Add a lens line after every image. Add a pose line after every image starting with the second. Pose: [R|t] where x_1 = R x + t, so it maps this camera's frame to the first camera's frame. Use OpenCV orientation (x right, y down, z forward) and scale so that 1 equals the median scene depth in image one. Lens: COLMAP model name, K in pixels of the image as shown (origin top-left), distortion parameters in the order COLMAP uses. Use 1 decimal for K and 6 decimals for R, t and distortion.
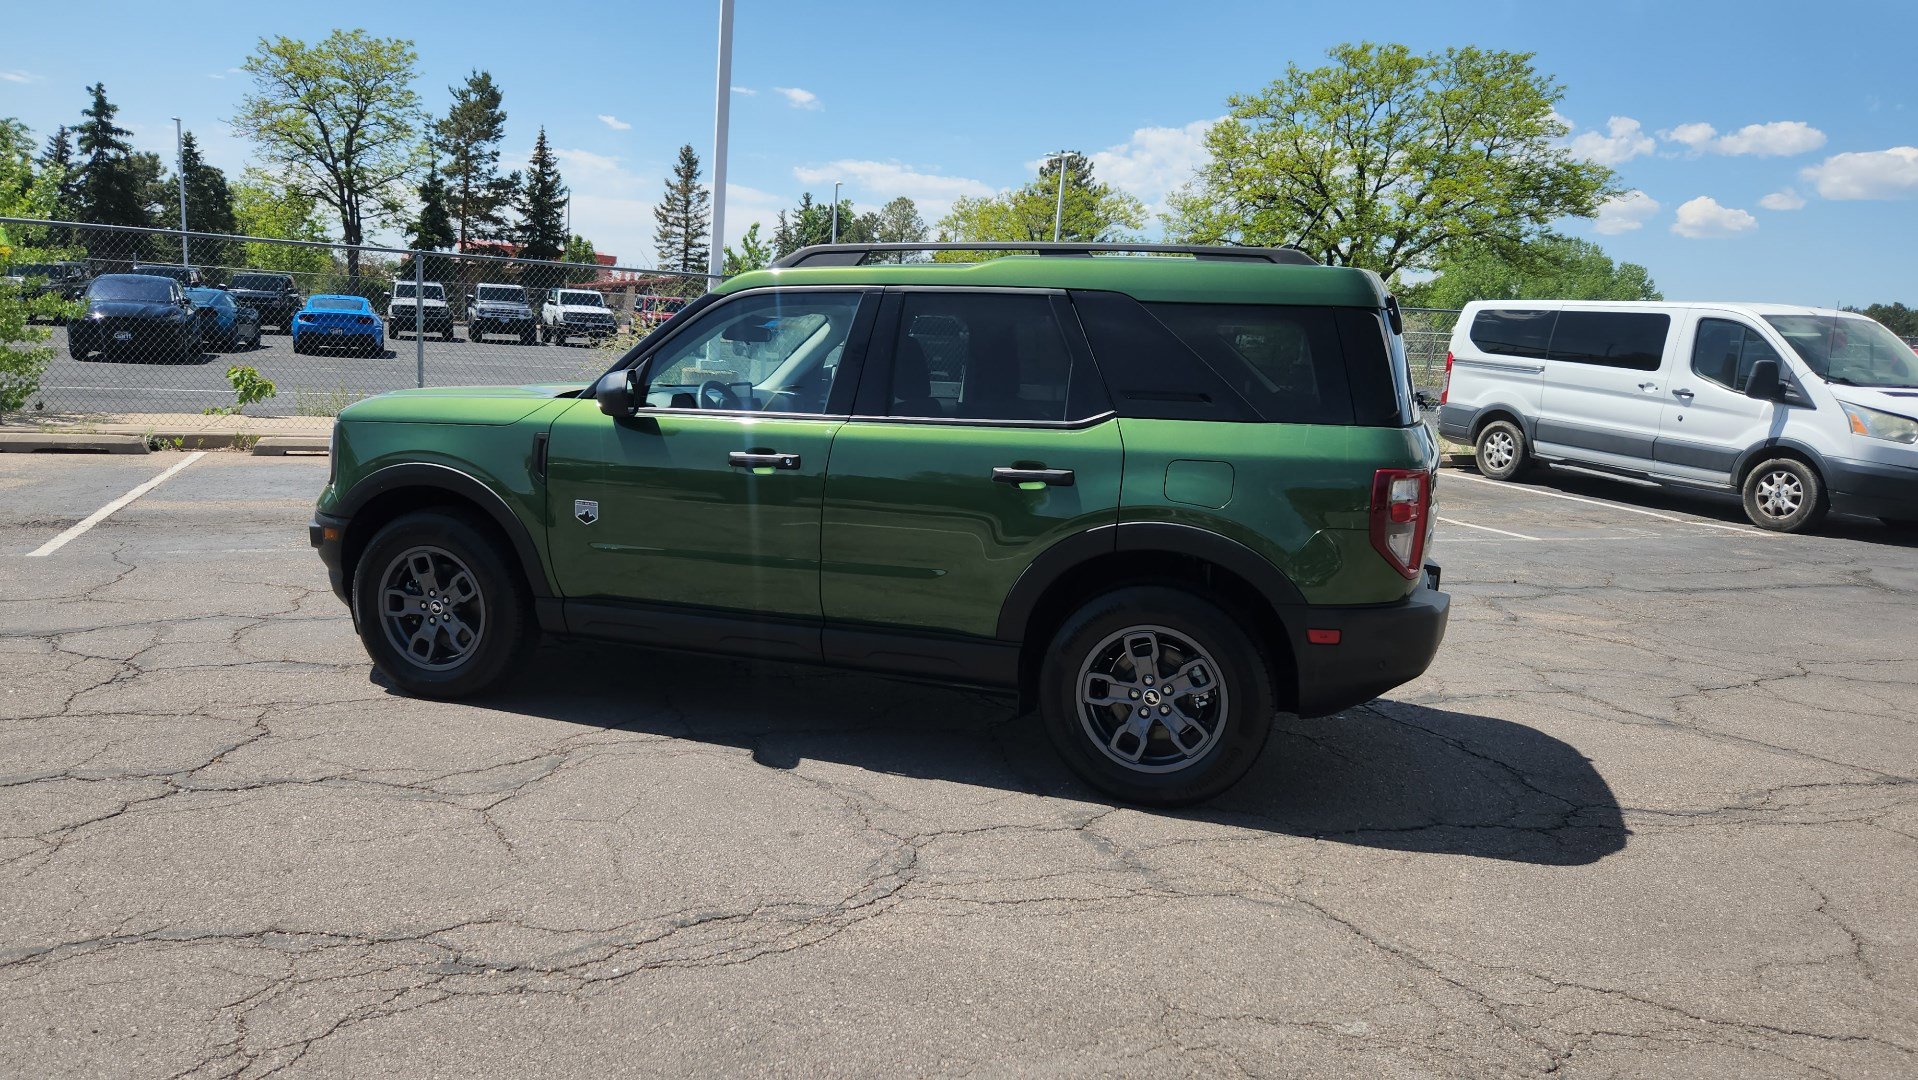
lens RADIAL K [[1298.7, 0, 928.5], [0, 1298.7, 561.0], [0, 0, 1]] dist [0.065658, -0.055064]
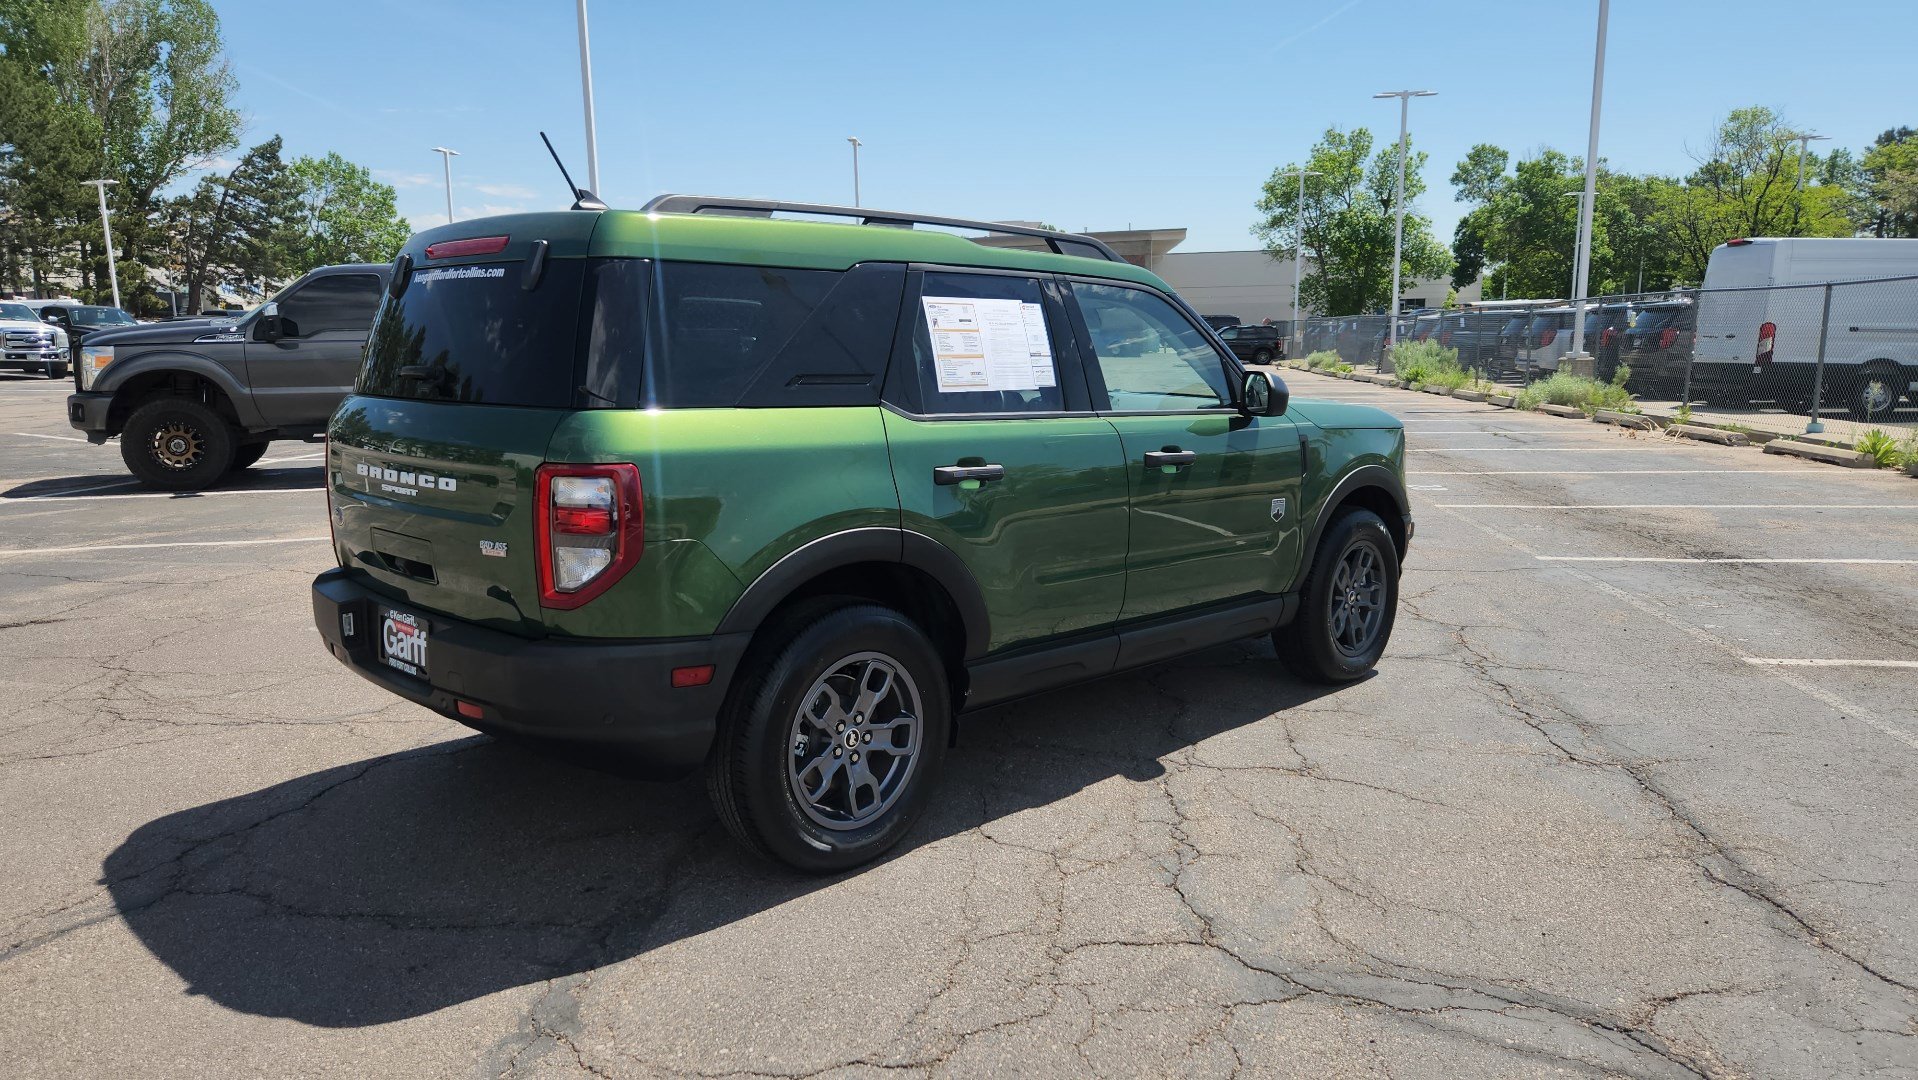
lens RADIAL K [[1274.5, 0, 929.8], [0, 1274.5, 536.7], [0, 0, 1]] dist [0.061948, -0.048516]
pose [[-0.455128, 0.091408, -0.885722, 0.816655], [-0.175797, 0.965913, 0.190018, -0.203850], [0.872900, 0.242190, -0.423545, 1.432018]]
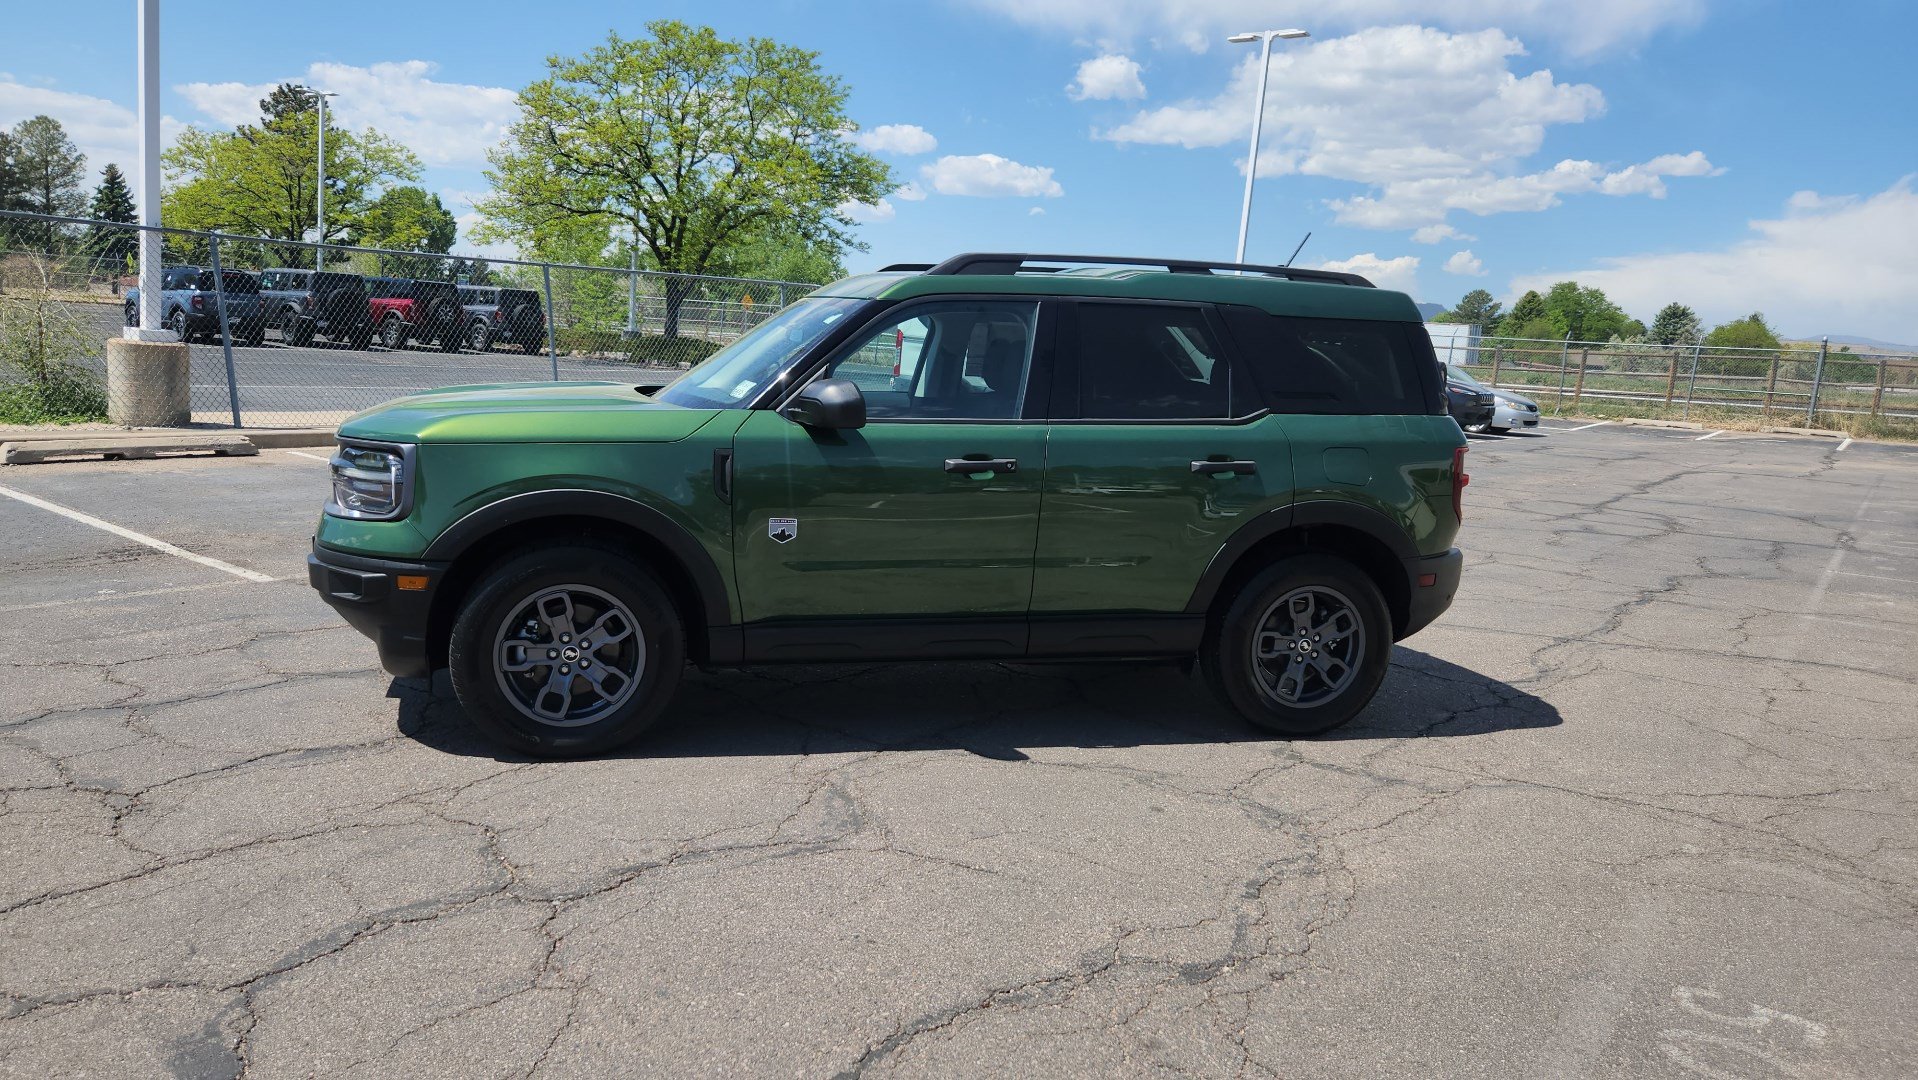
lens RADIAL K [[1296.6, 0, 924.8], [0, 1296.6, 562.8], [0, 0, 1]] dist [0.059834, -0.044100]
pose [[0.838097, -0.093745, 0.537406, -0.622948], [0.077233, 0.995591, 0.053225, -0.051363], [-0.540026, -0.003102, 0.841643, 0.142543]]
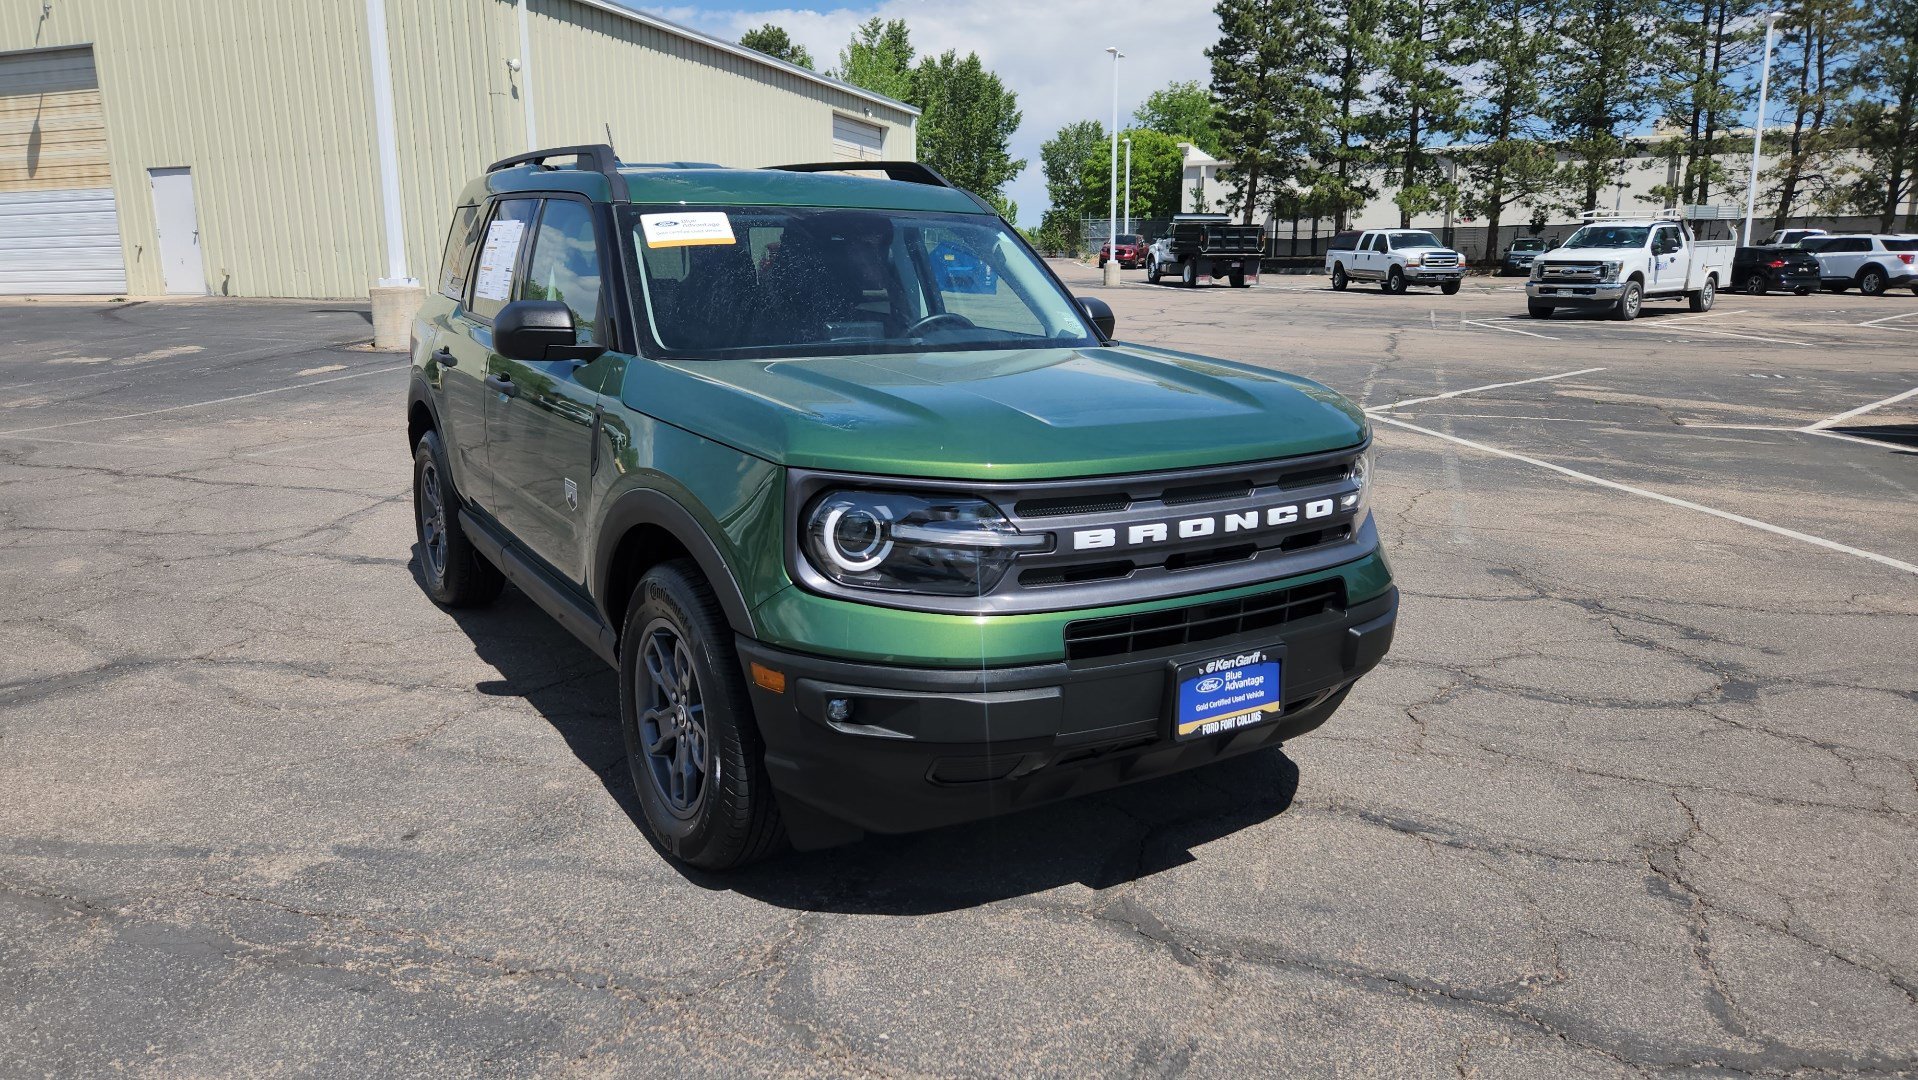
lens RADIAL K [[1287.8, 0, 926.0], [0, 1287.8, 565.0], [0, 0, 1]] dist [0.062301, -0.049339]
pose [[-0.769075, -0.198902, 0.607422, -0.697522], [0.069891, 0.918477, 0.389249, -0.312766], [-0.635326, 0.341815, -0.692477, 1.626446]]
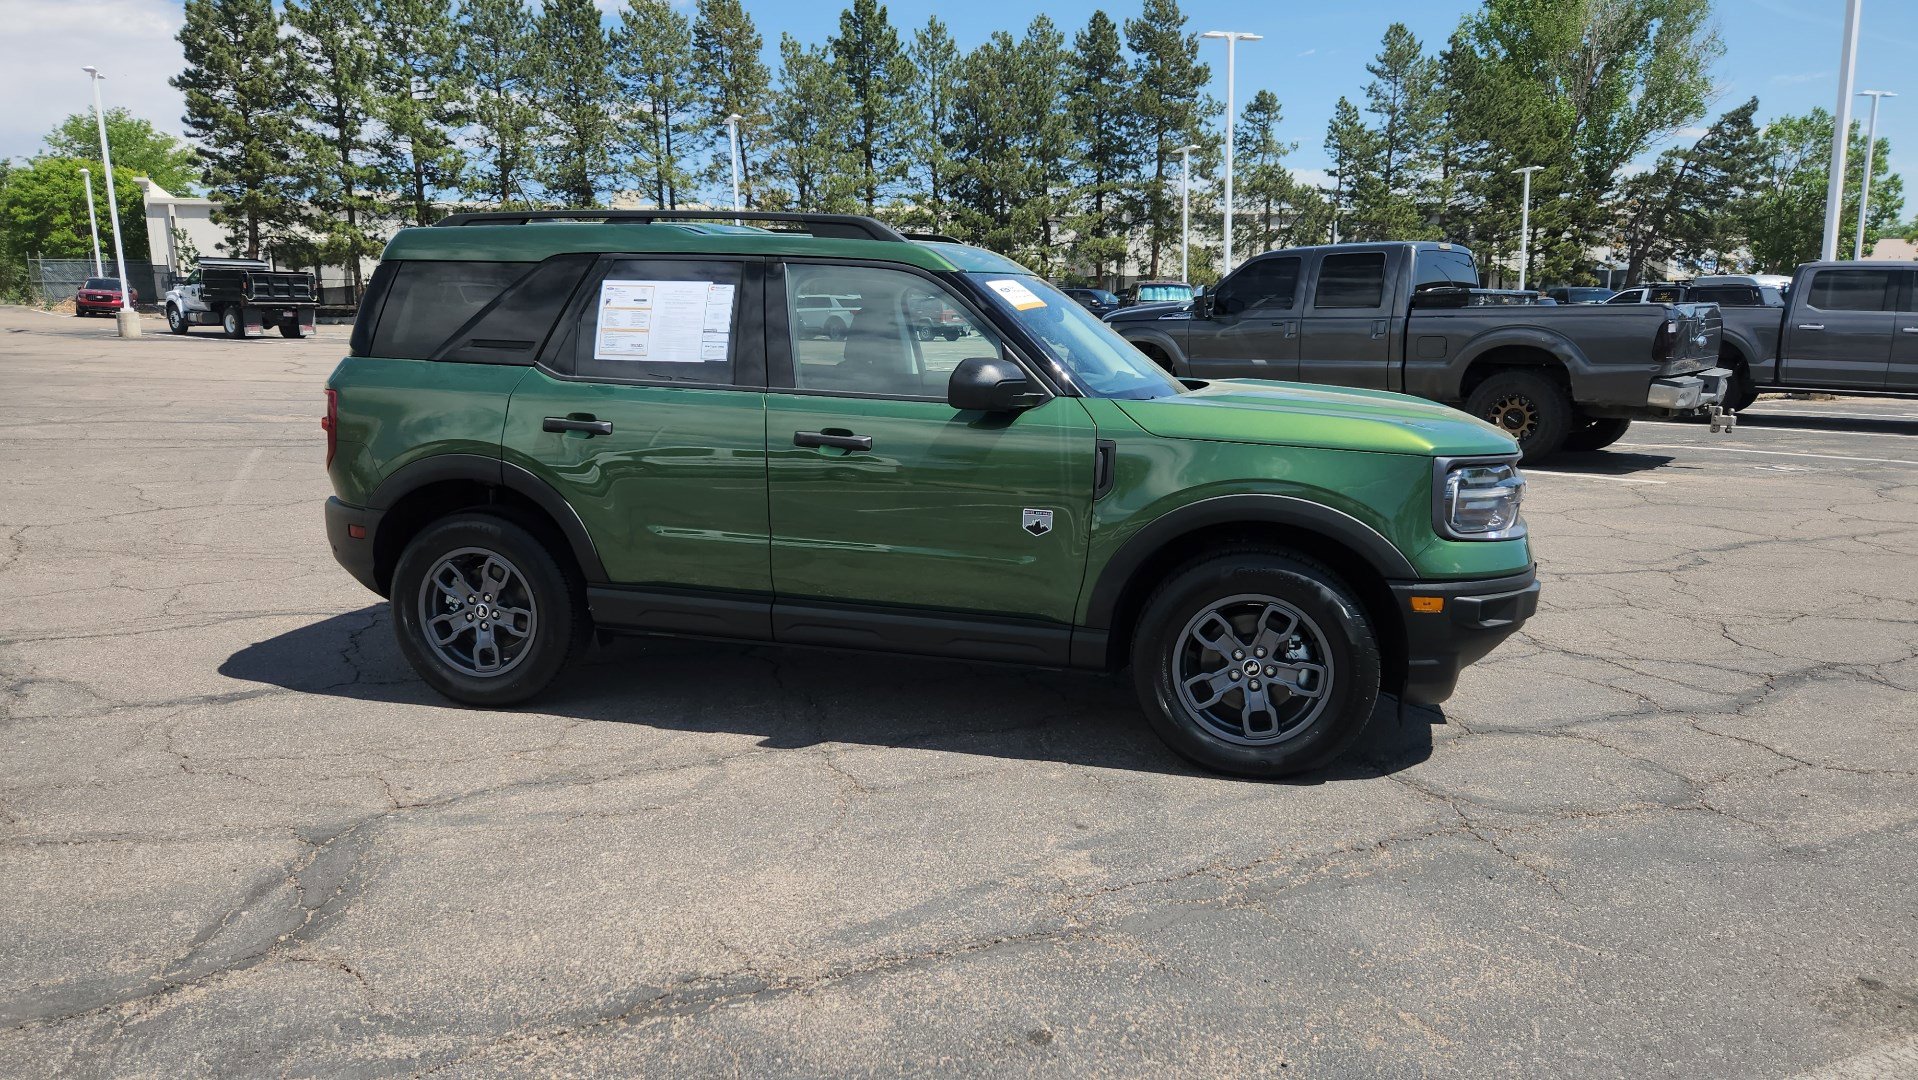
lens RADIAL K [[1287.8, 0, 932.4], [0, 1287.8, 541.1], [0, 0, 1]] dist [0.062301, -0.049339]
pose [[-0.996201, -0.039504, -0.077609, 0.003068], [-0.063779, 0.937773, 0.341342, -0.348465], [0.059295, 0.344995, -0.936730, 2.003751]]
